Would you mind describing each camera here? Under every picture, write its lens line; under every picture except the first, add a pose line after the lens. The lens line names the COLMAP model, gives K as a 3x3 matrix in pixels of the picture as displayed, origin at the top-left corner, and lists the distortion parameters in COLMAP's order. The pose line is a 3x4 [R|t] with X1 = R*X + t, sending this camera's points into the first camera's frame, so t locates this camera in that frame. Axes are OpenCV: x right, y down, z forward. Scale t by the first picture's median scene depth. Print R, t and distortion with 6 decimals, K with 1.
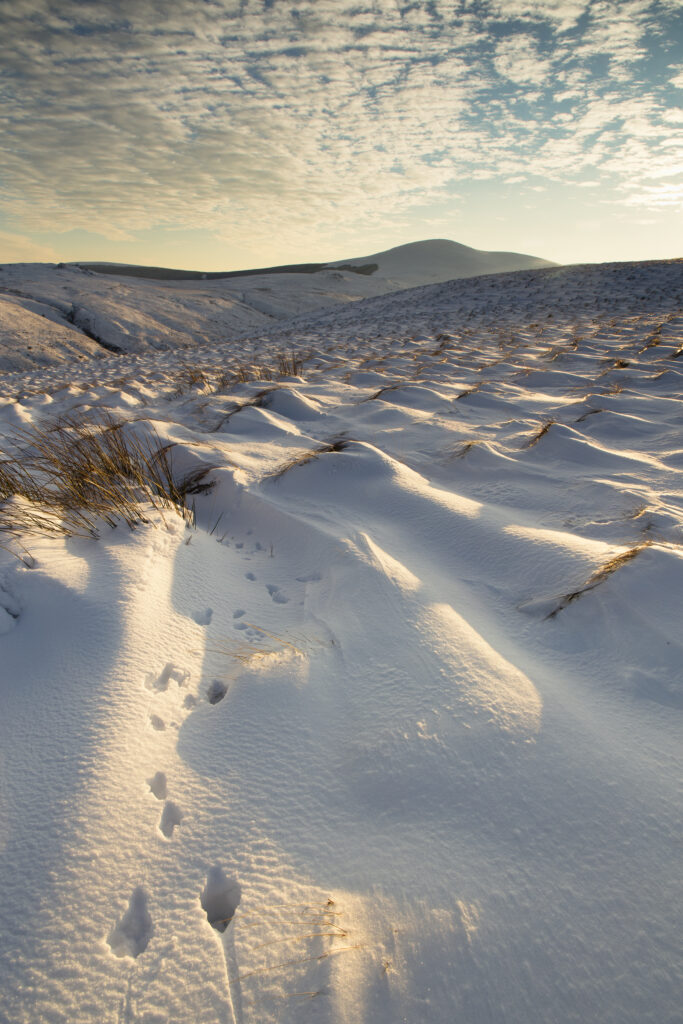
lens RADIAL K [[676.3, 0, 341.5], [0, 676.3, 512.0], [0, 0, 1]] dist [-0.082533, 0.082926]
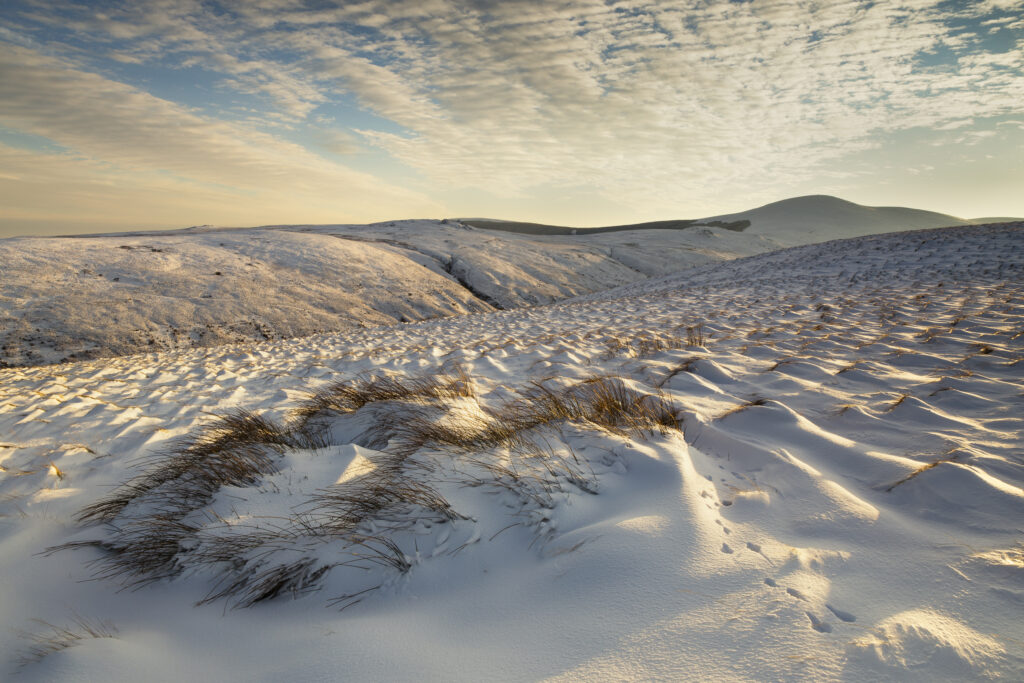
lens RADIAL K [[676.3, 0, 512.0], [0, 676.3, 341.5], [0, 0, 1]] dist [-0.082533, 0.082926]
pose [[0.958592, 0.041551, -0.281737, -0.064925], [-0.091814, 0.981565, -0.167629, 0.042078], [0.269578, 0.186555, 0.944735, -0.359000]]
